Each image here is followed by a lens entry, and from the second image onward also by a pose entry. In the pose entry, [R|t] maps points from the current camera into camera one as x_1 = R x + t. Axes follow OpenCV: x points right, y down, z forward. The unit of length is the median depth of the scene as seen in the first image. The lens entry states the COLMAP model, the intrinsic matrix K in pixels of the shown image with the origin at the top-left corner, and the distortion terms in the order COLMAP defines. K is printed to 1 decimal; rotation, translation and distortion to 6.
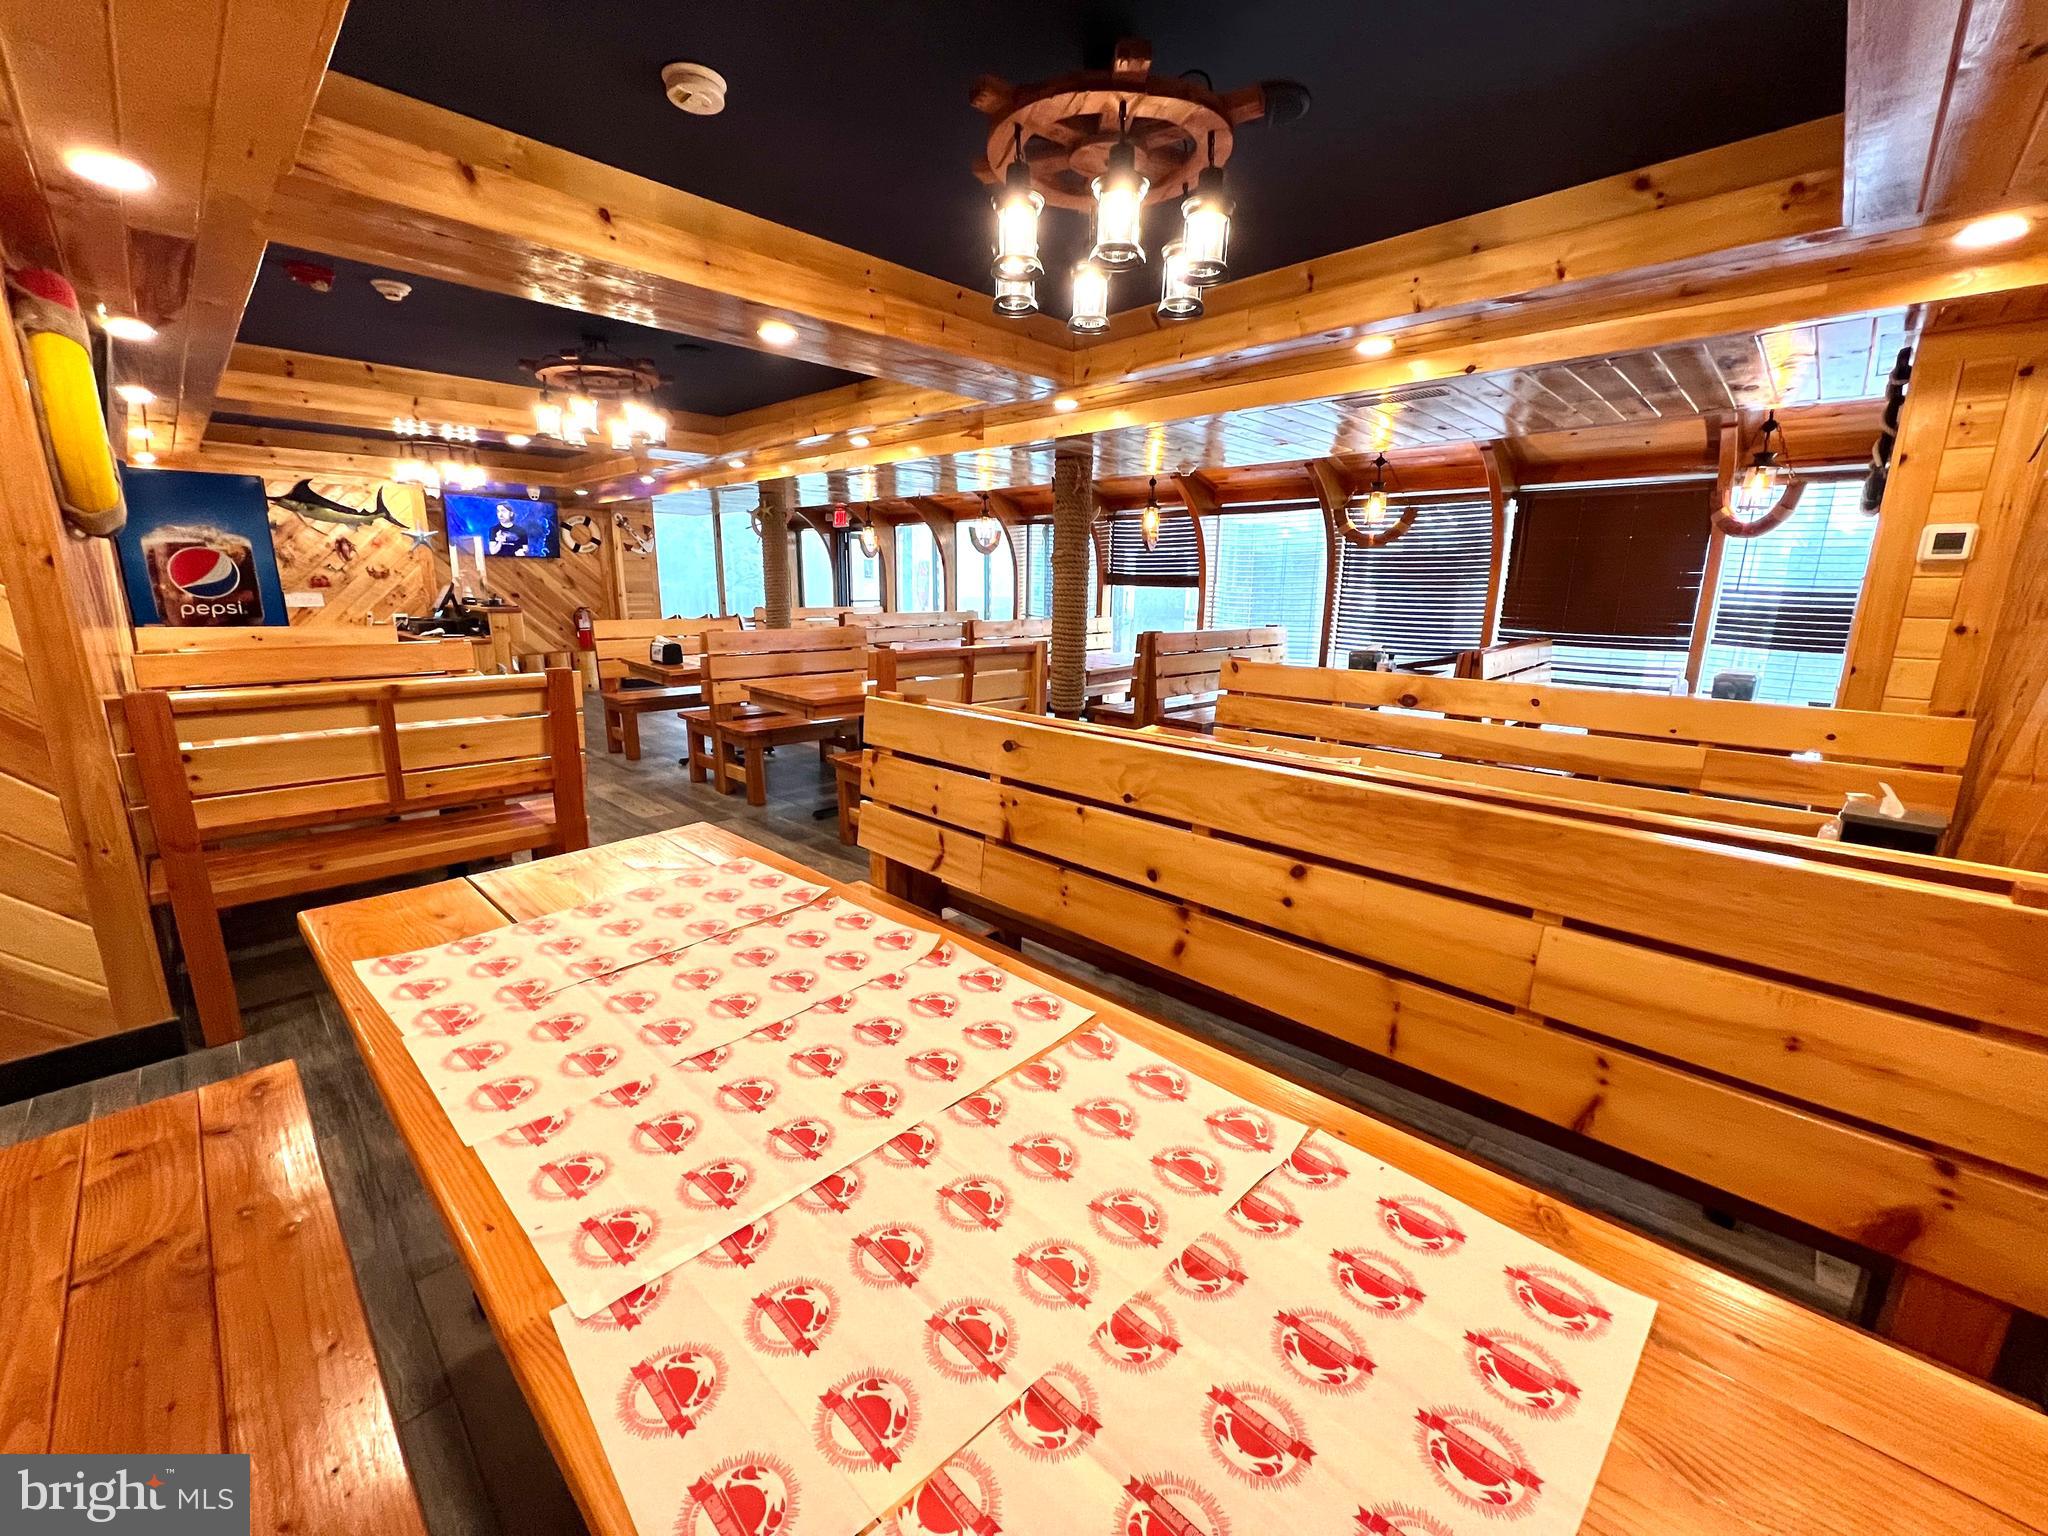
lens RADIAL K [[816.6, 0, 1021.4], [0, 816.6, 763.8], [0, 0, 1]] dist [-0.001722, 0.000083]
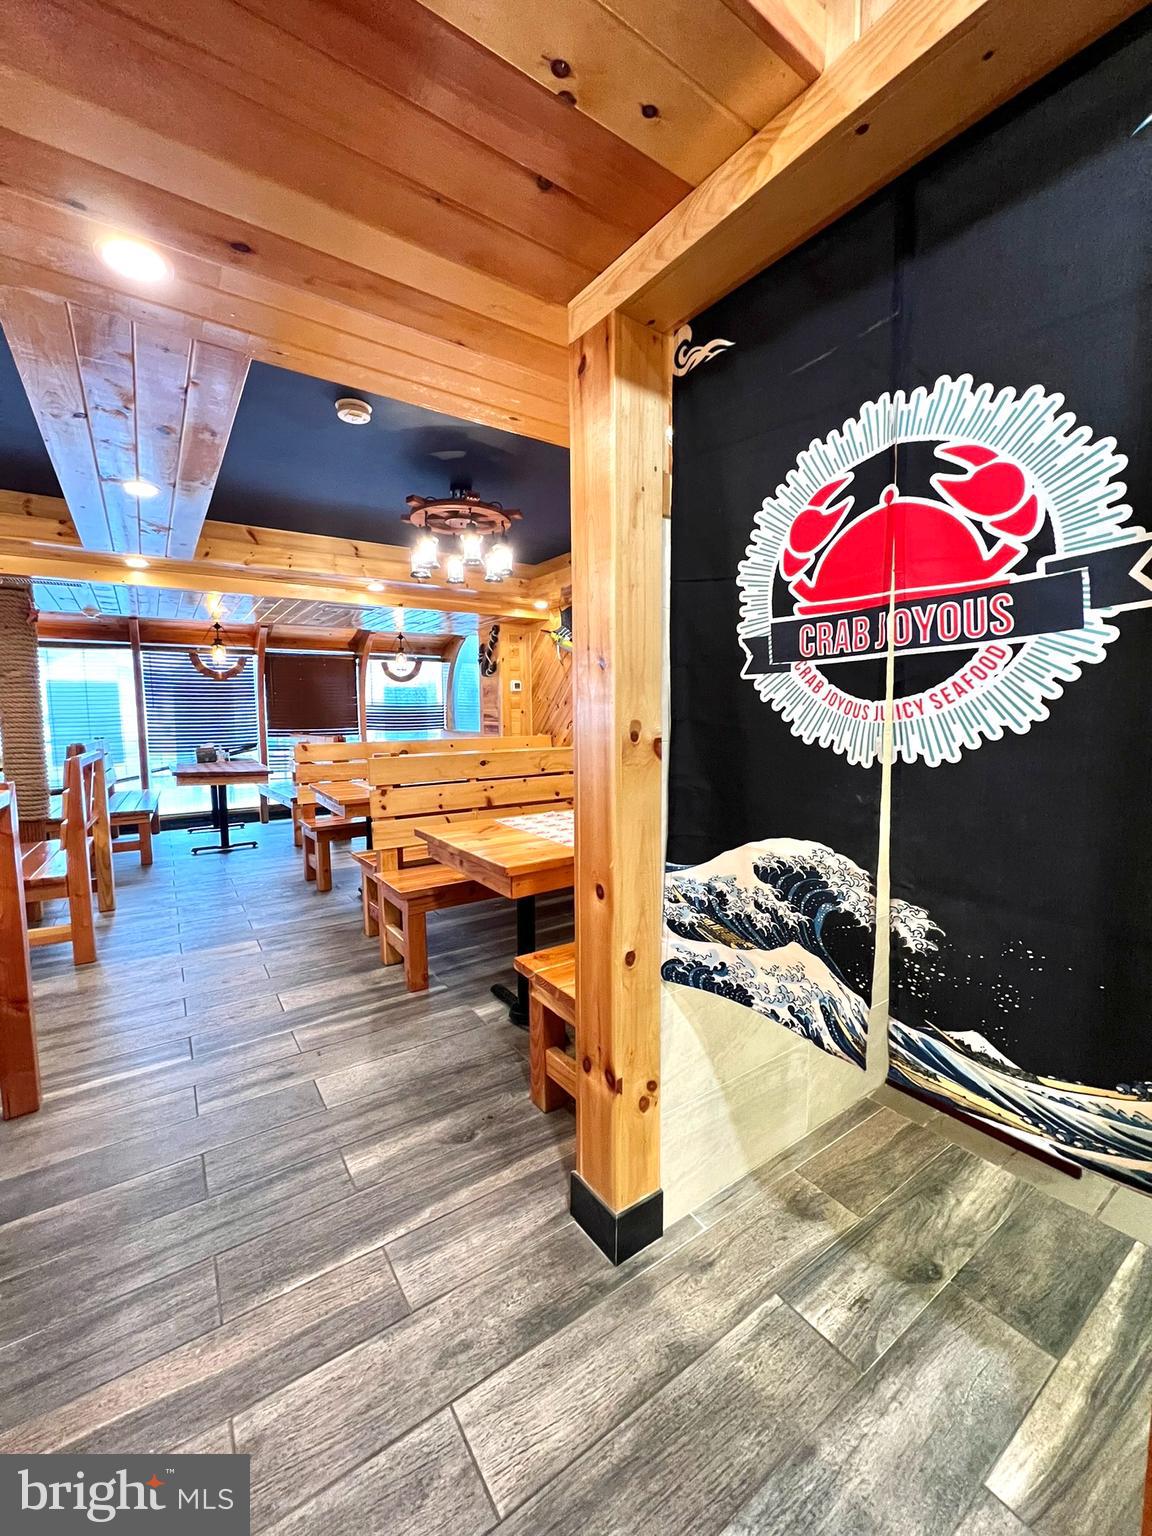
lens RADIAL K [[612.4, 0, 582.1], [0, 612.4, 769.4], [0, 0, 1]] dist [-0.001722, 0.000083]
pose [[0.183468, -0.104586, 0.977446, -0.582029], [0.226773, 0.972008, 0.061439, -0.017062], [-0.956511, 0.210386, 0.202049, 0.148348]]
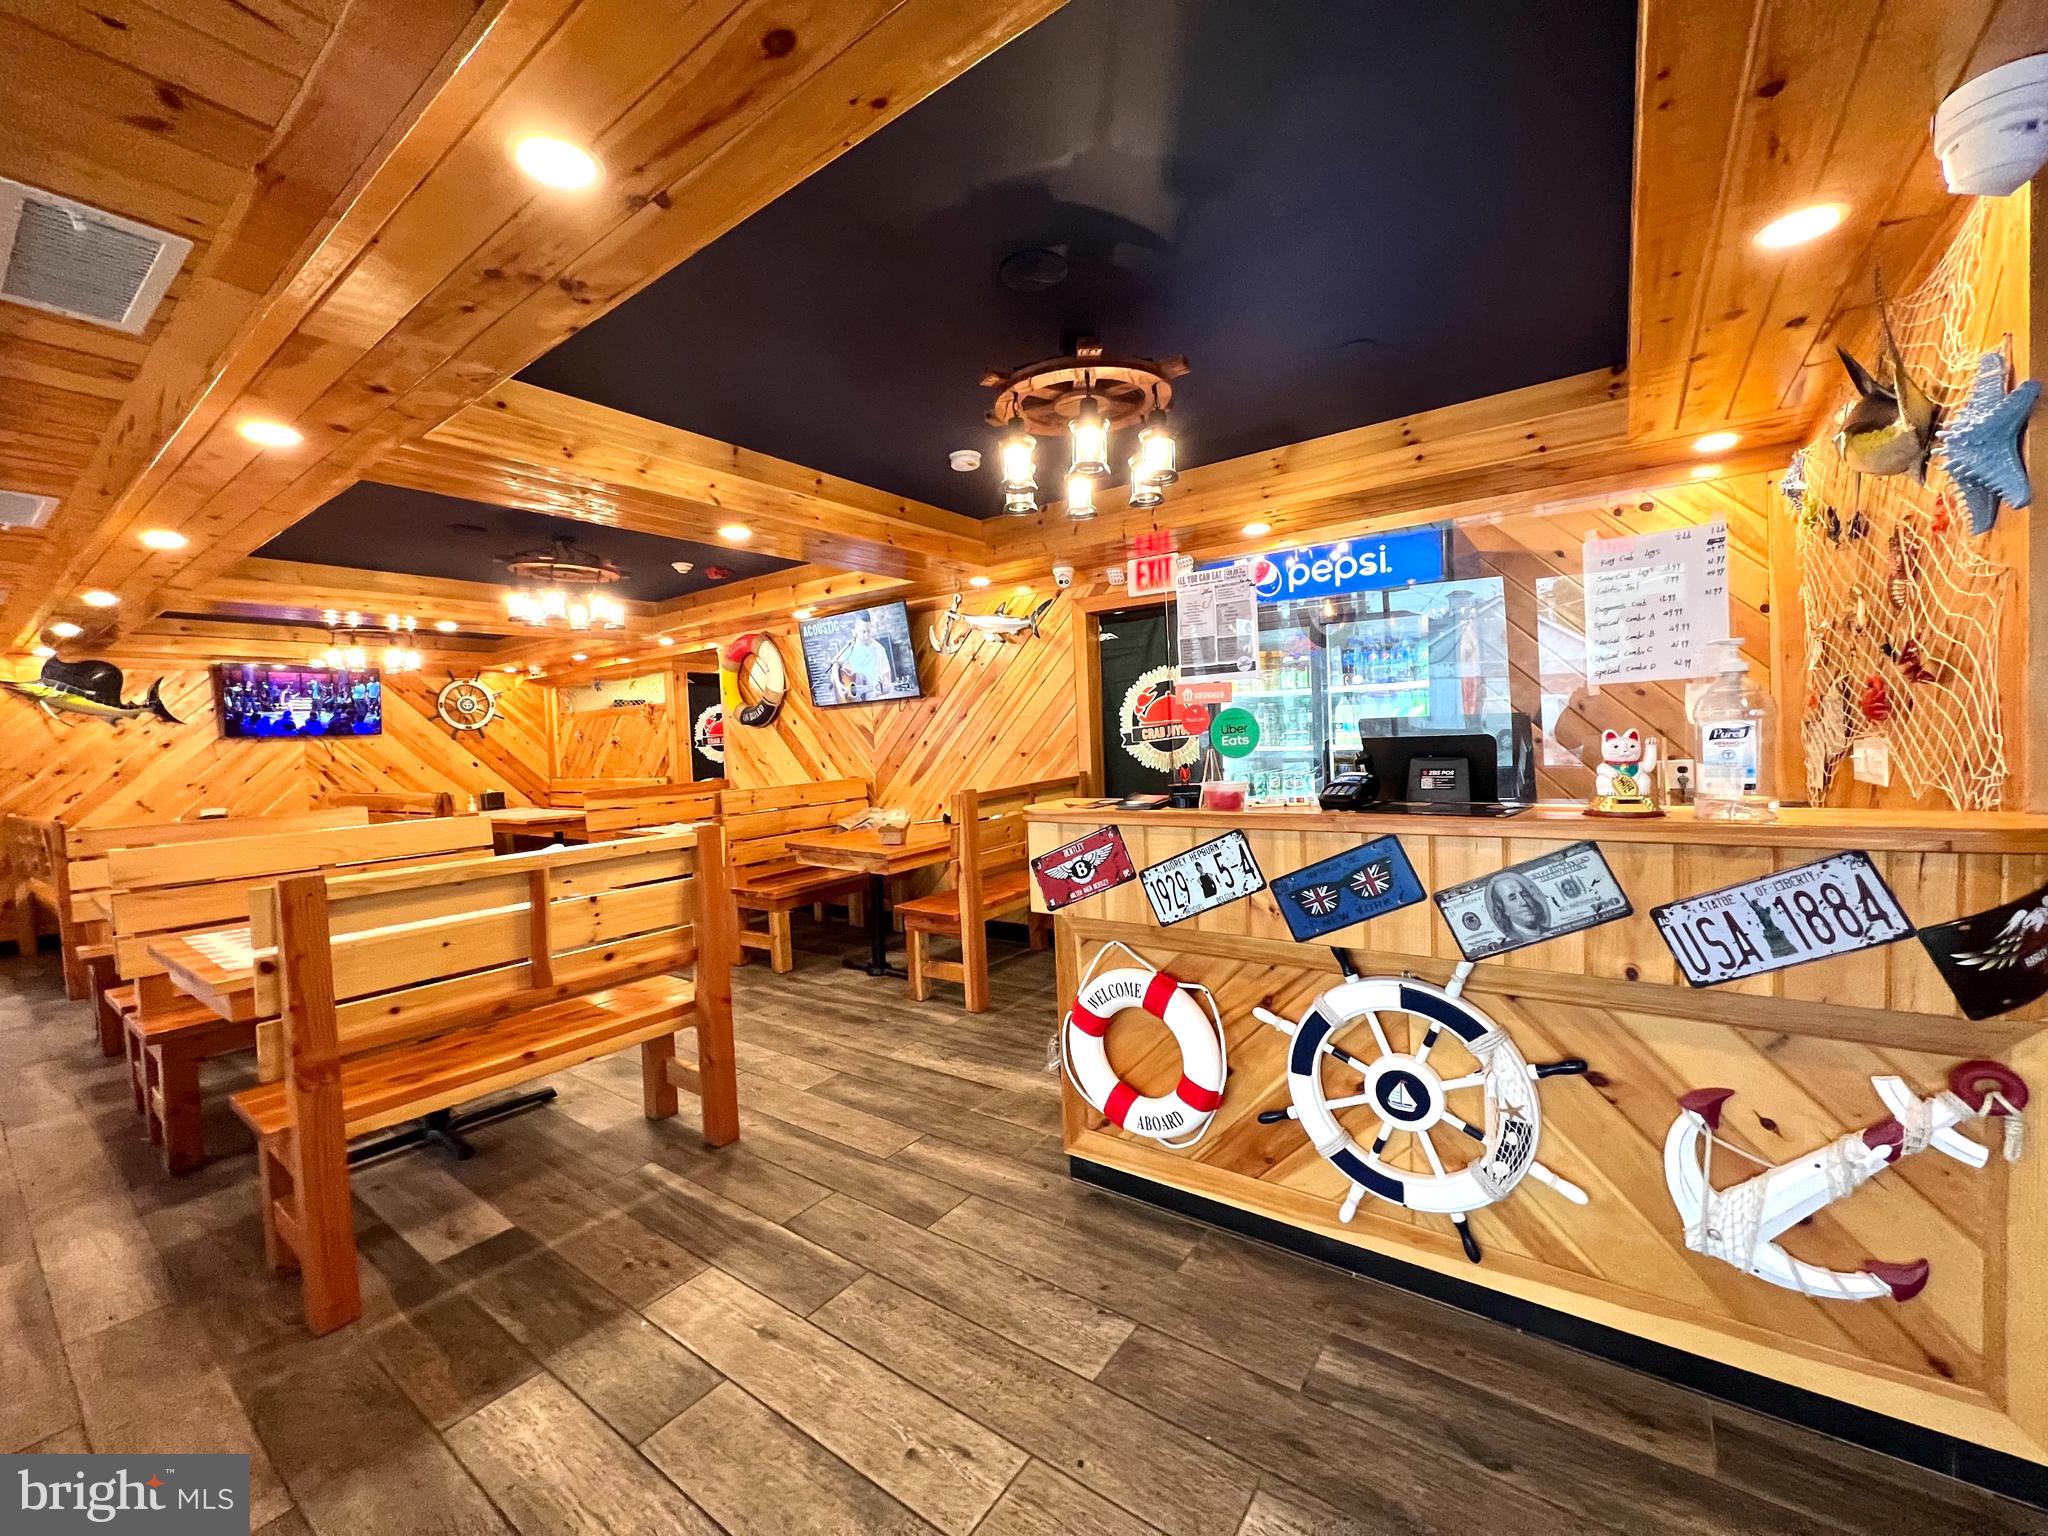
lens RADIAL K [[816.6, 0, 1020.3], [0, 816.6, 762.2], [0, 0, 1]] dist [-0.001722, 0.000083]
pose [[-0.989695, 0.035815, -0.138639, -0.718586], [0.000699, 0.969411, 0.245443, -0.362741], [0.143189, 0.242817, -0.959446, 1.647522]]
